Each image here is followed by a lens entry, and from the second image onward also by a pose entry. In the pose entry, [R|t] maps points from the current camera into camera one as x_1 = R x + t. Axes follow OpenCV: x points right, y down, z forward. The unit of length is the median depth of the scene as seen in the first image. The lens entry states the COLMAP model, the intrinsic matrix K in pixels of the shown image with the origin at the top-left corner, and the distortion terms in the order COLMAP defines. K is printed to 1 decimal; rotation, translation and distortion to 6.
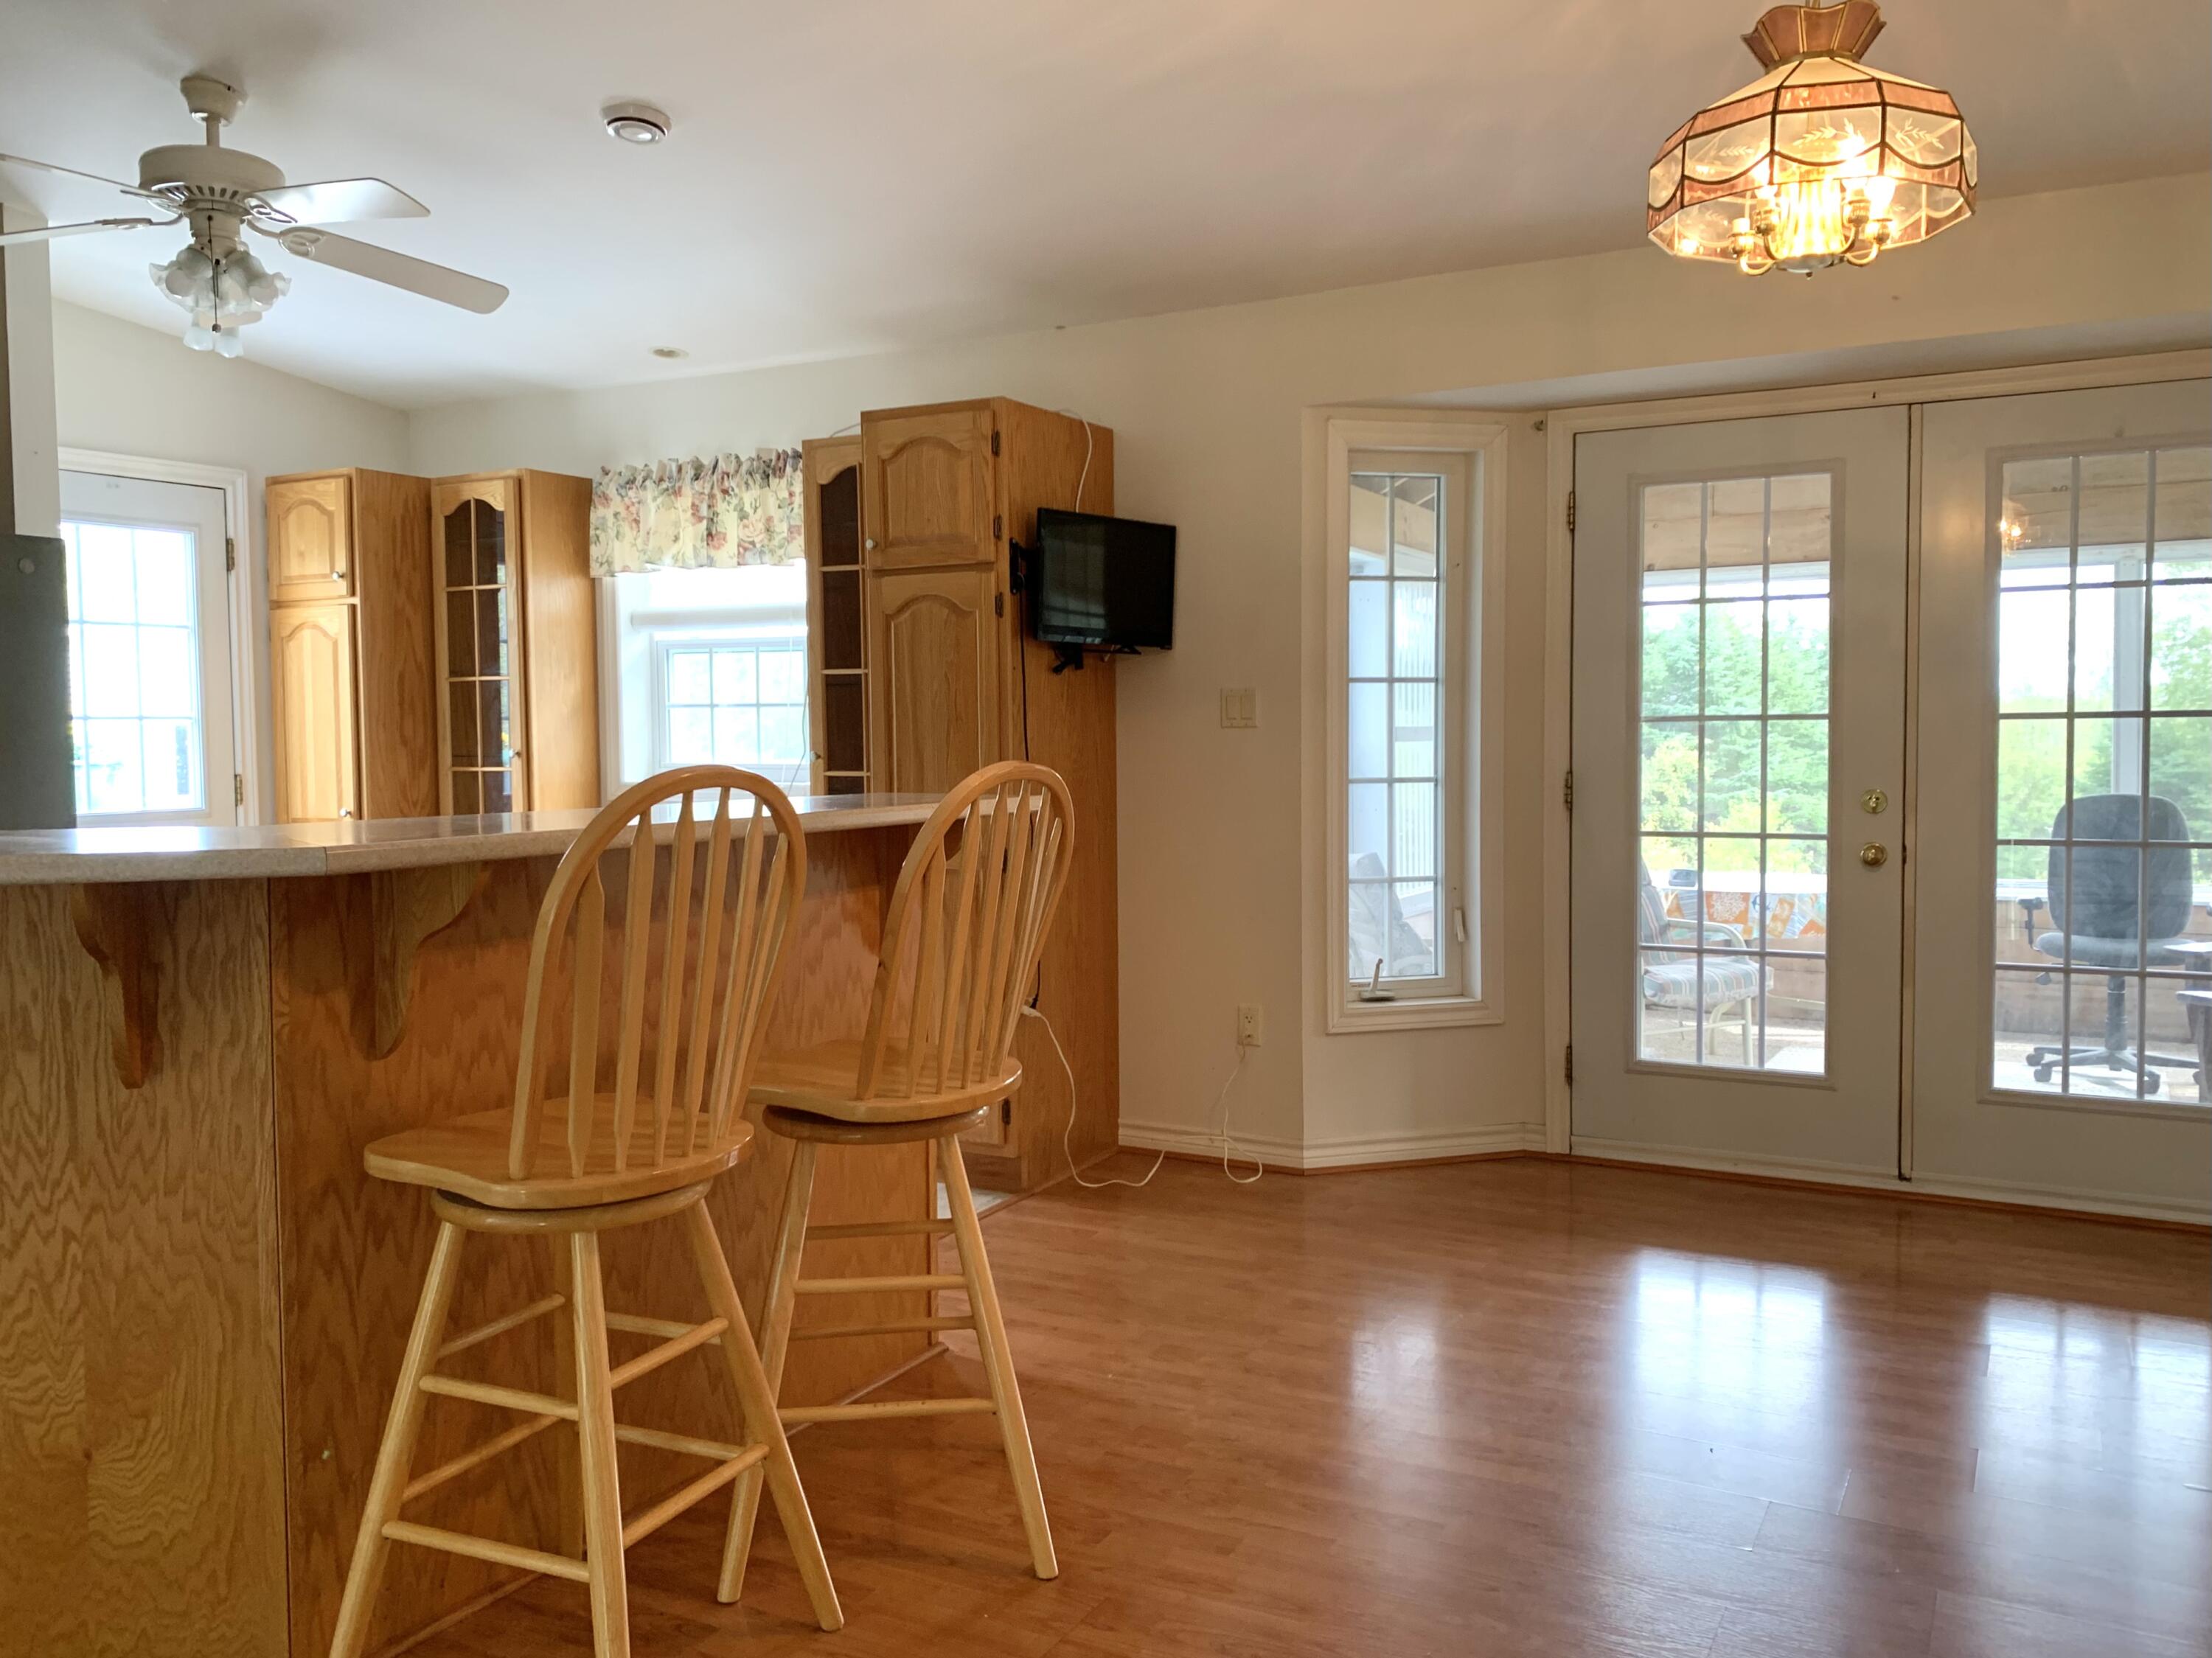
lens RADIAL K [[1712.9, 0, 1109.9], [0, 1712.9, 863.3], [0, 0, 1]] dist [0.135139, -0.401577]
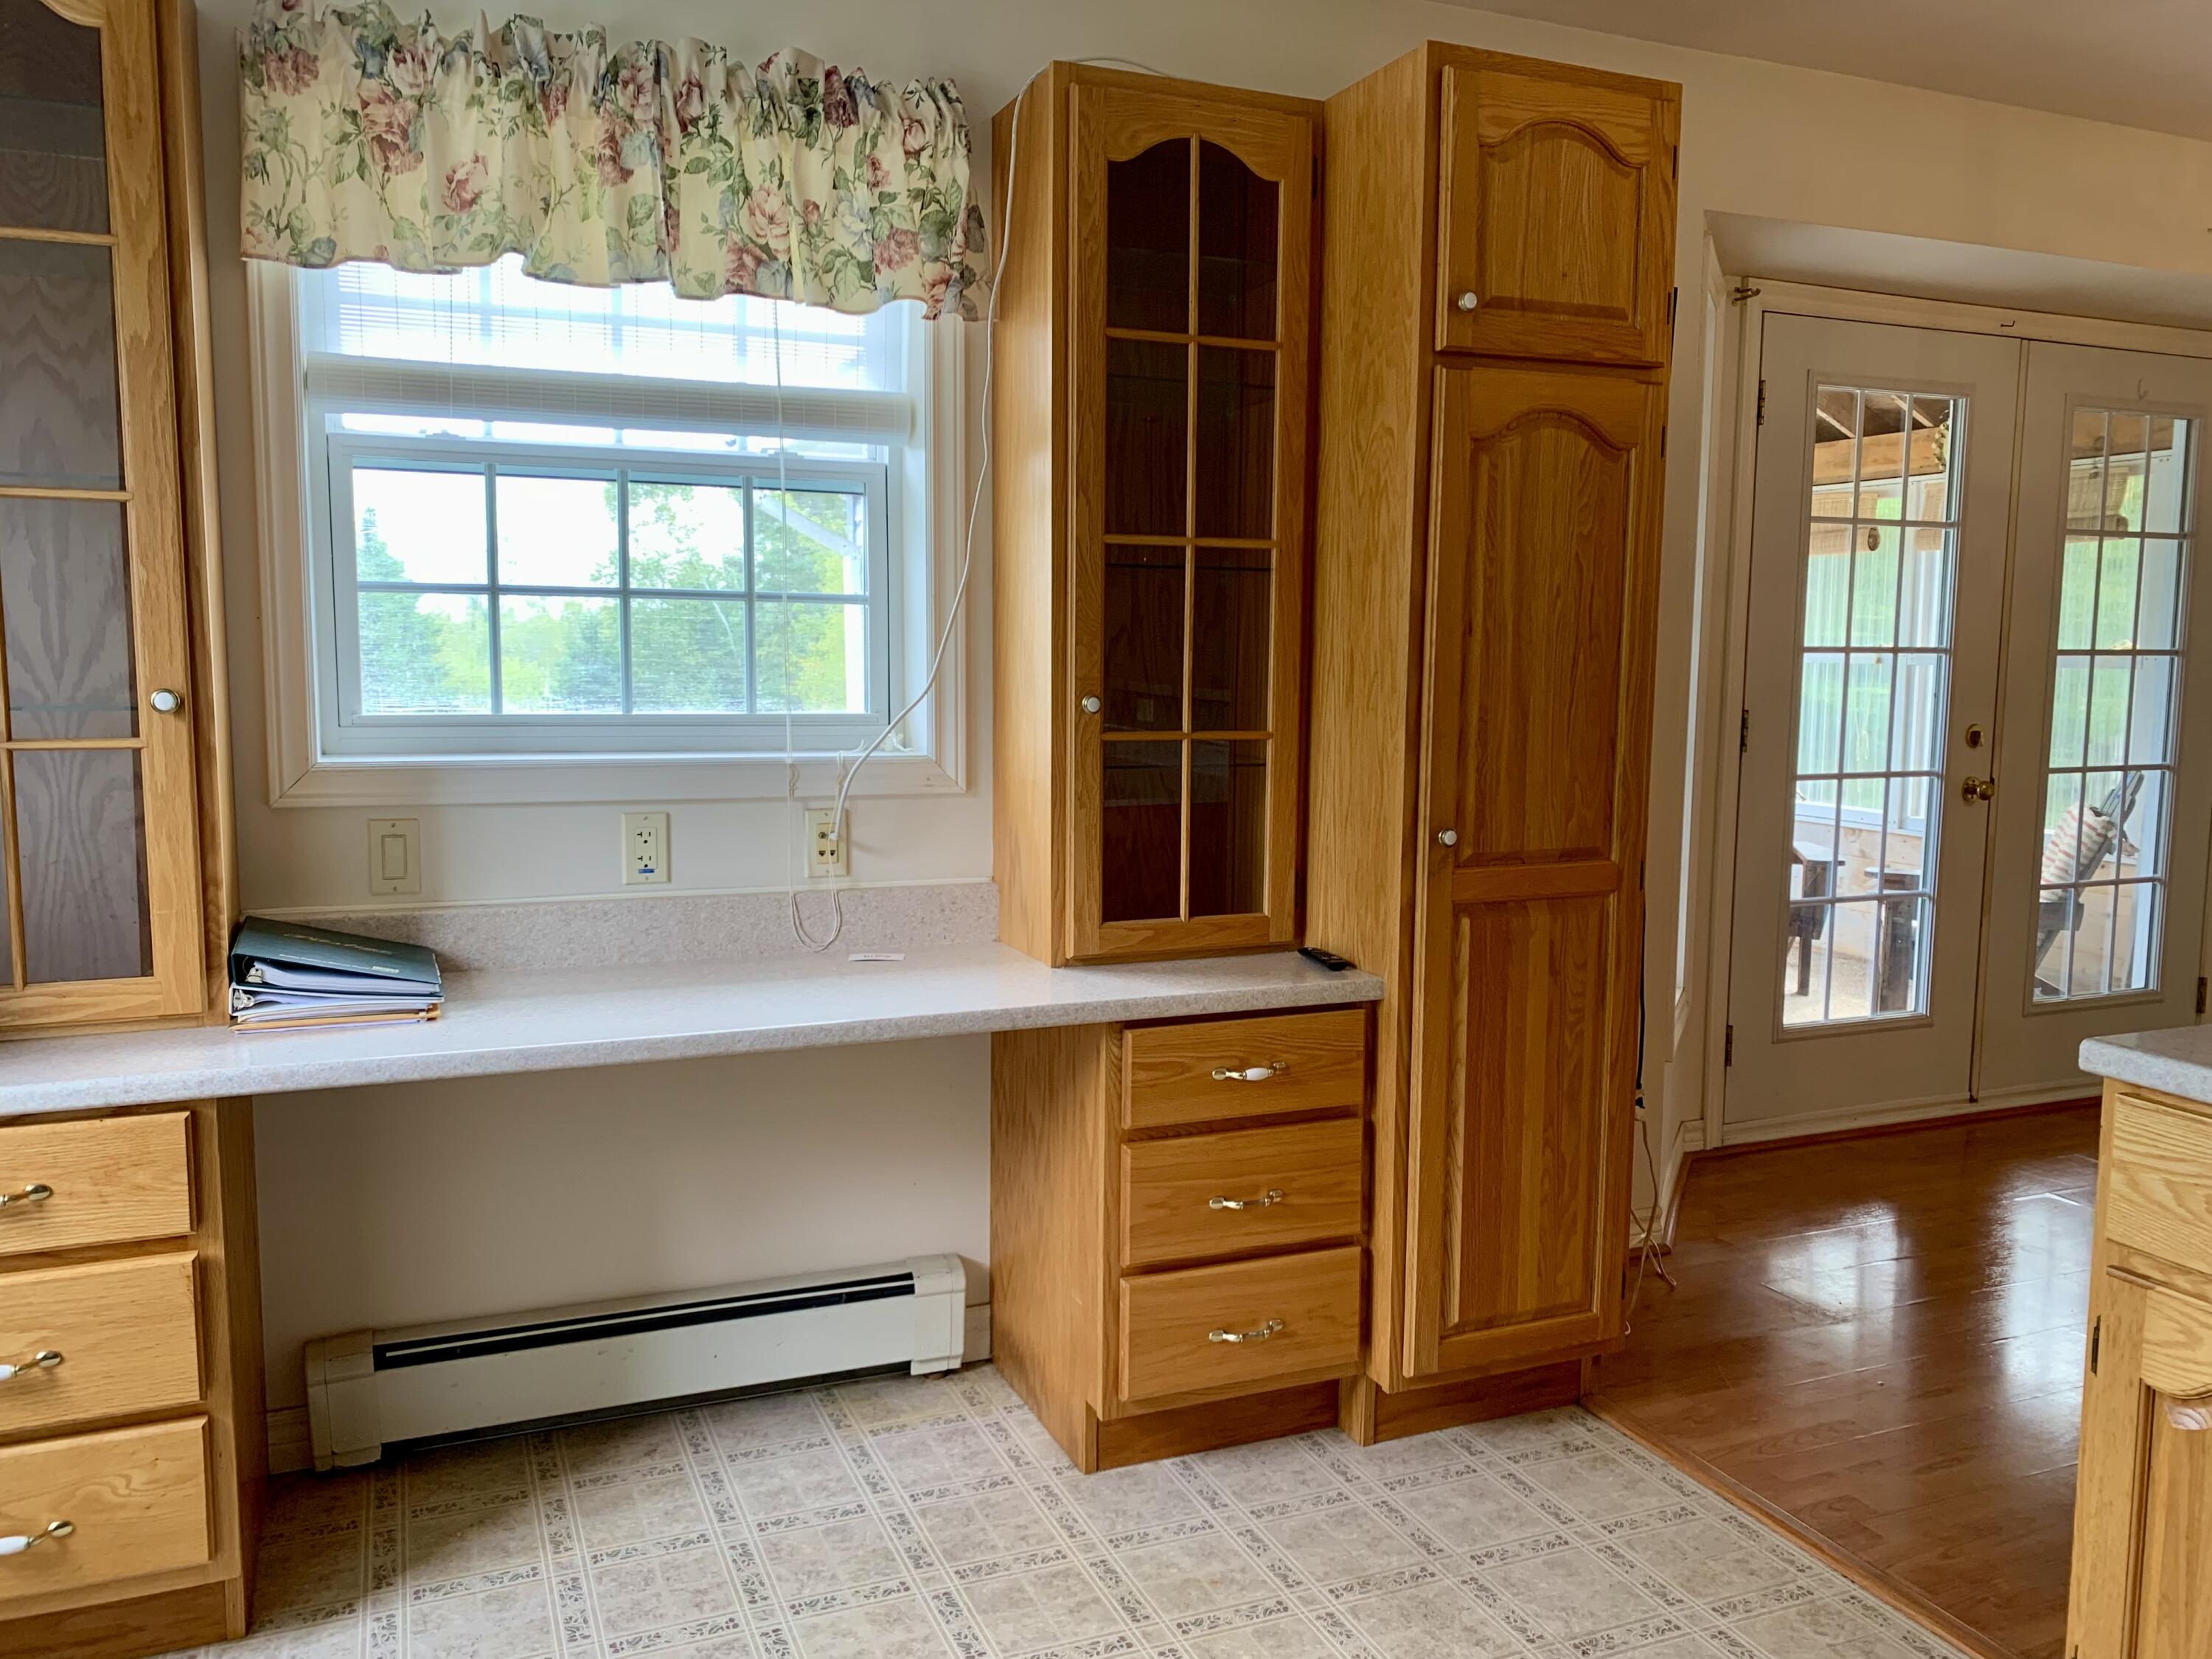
lens RADIAL K [[1652.1, 0, 1106.0], [0, 1652.1, 829.5], [0, 0, 1]] dist [0.007610, 0.004949]
pose [[0.632247, -0.072173, 0.771398, -0.570141], [0.046202, 0.997392, 0.055449, -0.053089], [-0.773388, 0.000582, 0.633933, 0.712663]]
